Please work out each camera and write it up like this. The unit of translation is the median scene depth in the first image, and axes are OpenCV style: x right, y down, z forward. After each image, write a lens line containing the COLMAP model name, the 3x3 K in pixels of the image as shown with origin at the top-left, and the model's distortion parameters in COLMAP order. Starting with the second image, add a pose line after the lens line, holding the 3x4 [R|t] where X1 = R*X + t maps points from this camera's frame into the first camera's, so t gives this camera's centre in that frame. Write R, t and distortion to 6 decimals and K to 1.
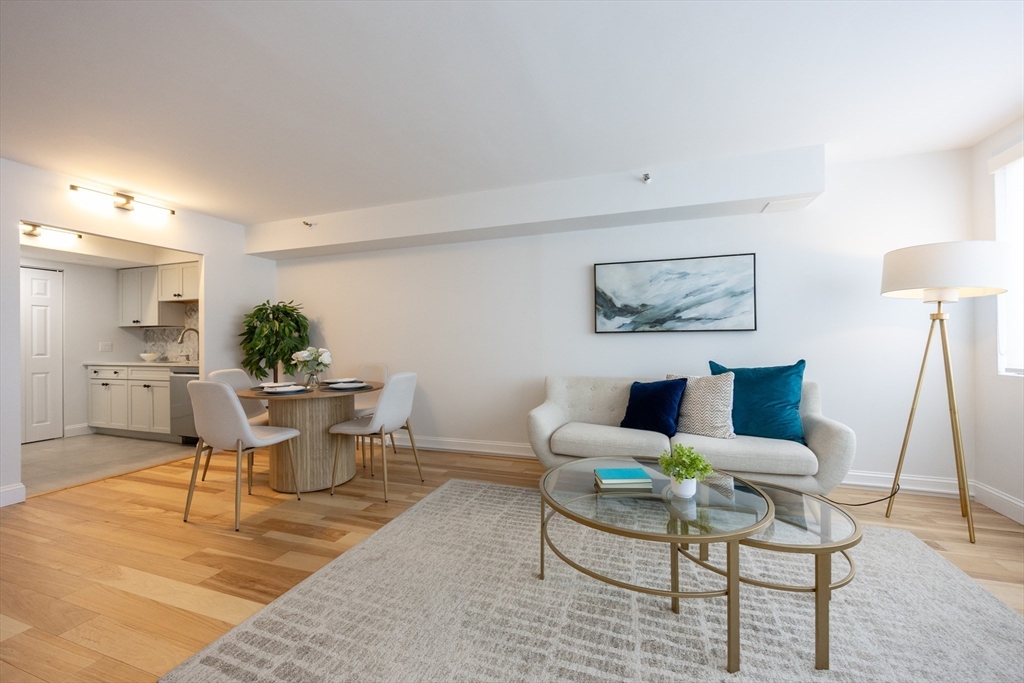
lens RADIAL K [[390.8, 0, 547.0], [0, 390.8, 342.6], [0, 0, 1]] dist [-0.002891, 0.000025]
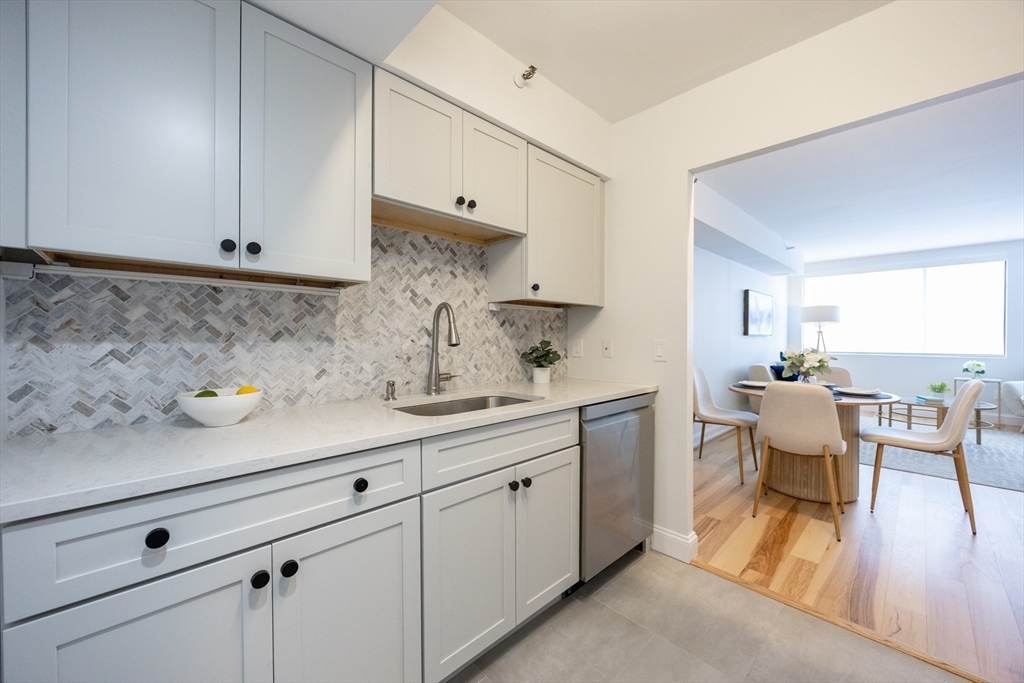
lens RADIAL K [[390.8, 0, 500.9], [0, 390.8, 338.4], [0, 0, 1]] dist [-0.002891, 0.000025]
pose [[0.500261, 0.001131, 0.865874, -1.368520], [-0.005670, 0.999982, 0.001969, -0.005887], [-0.865856, -0.005894, 0.500258, 0.896384]]
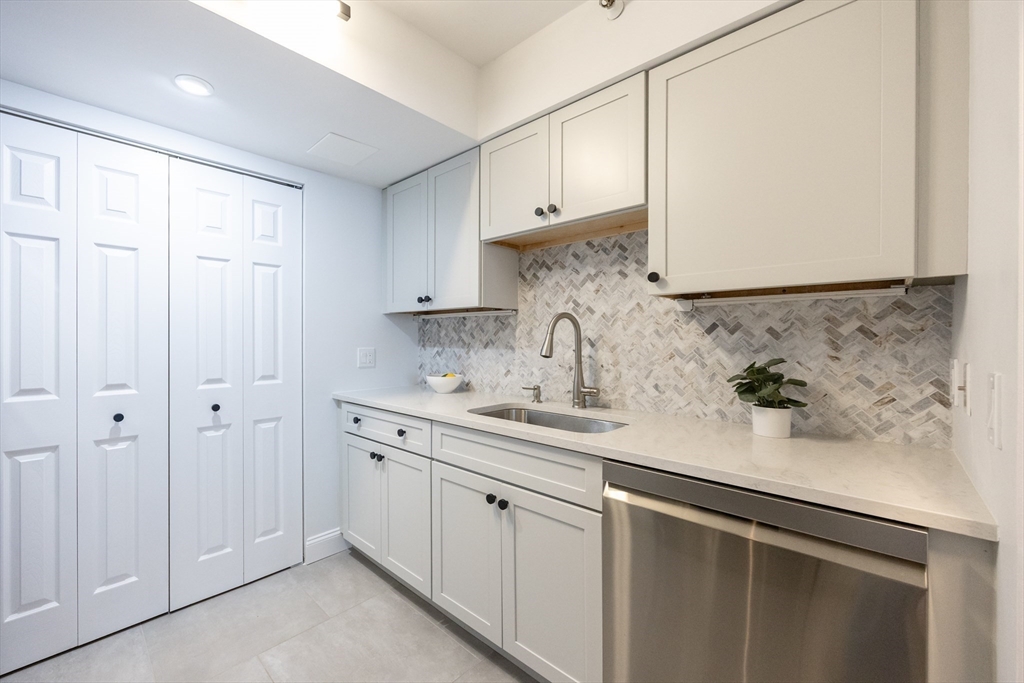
lens RADIAL K [[417.8, 0, 480.3], [0, 417.8, 341.6], [0, 0, 1]] dist [-0.002462, -0.000473]
pose [[0.887592, 0.009107, -0.460540, -0.931555], [-0.004720, 0.999932, 0.010675, -0.016344], [0.460606, -0.007301, 0.887575, 0.739284]]
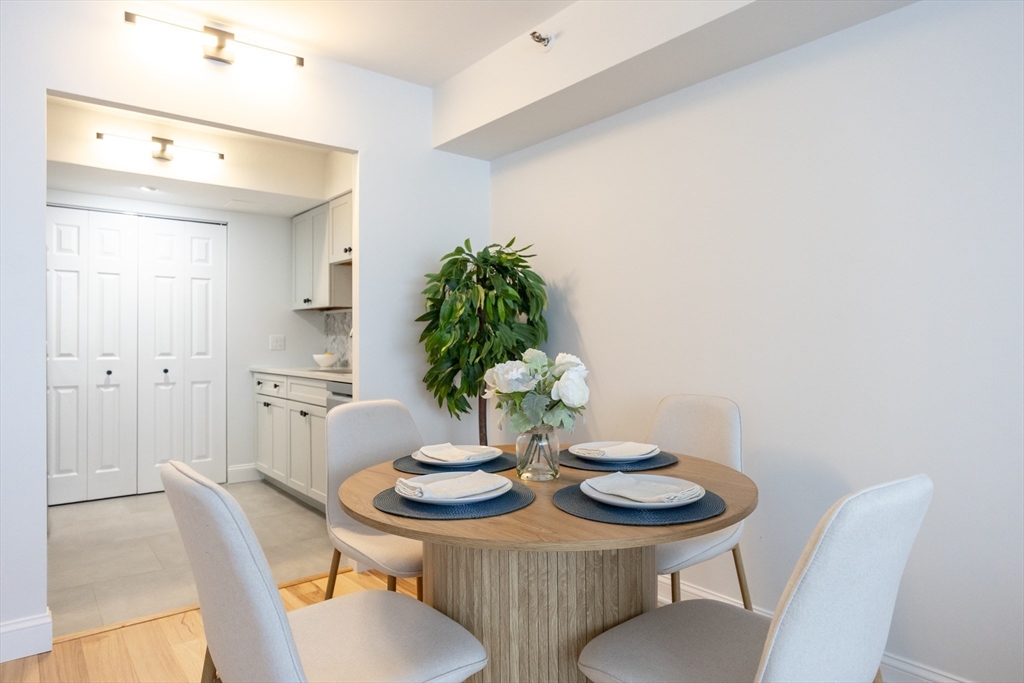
lens RADIAL K [[640.2, 0, 562.7], [0, 640.2, 340.7], [0, 0, 1]] dist [-0.000204, -0.002592]
pose [[0.849267, 0.006117, -0.527928, -0.235554], [-0.004372, 0.999980, 0.004553, 0.001477], [0.527946, -0.001559, 0.849277, 0.434626]]
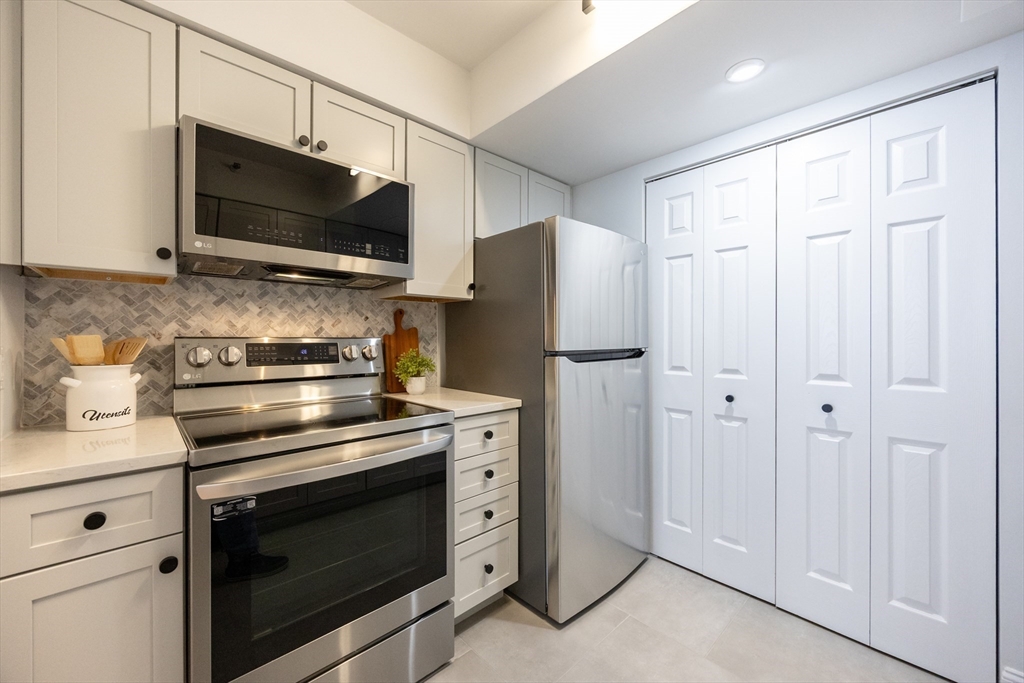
lens RADIAL K [[390.8, 0, 481.3], [0, 390.8, 336.5], [0, 0, 1]] dist [-0.002891, 0.000025]
pose [[-0.530946, 0.003191, -0.847400, -0.917555], [0.006324, 0.999980, -0.000196, -0.007057], [0.847382, -0.005463, -0.530955, 0.928153]]
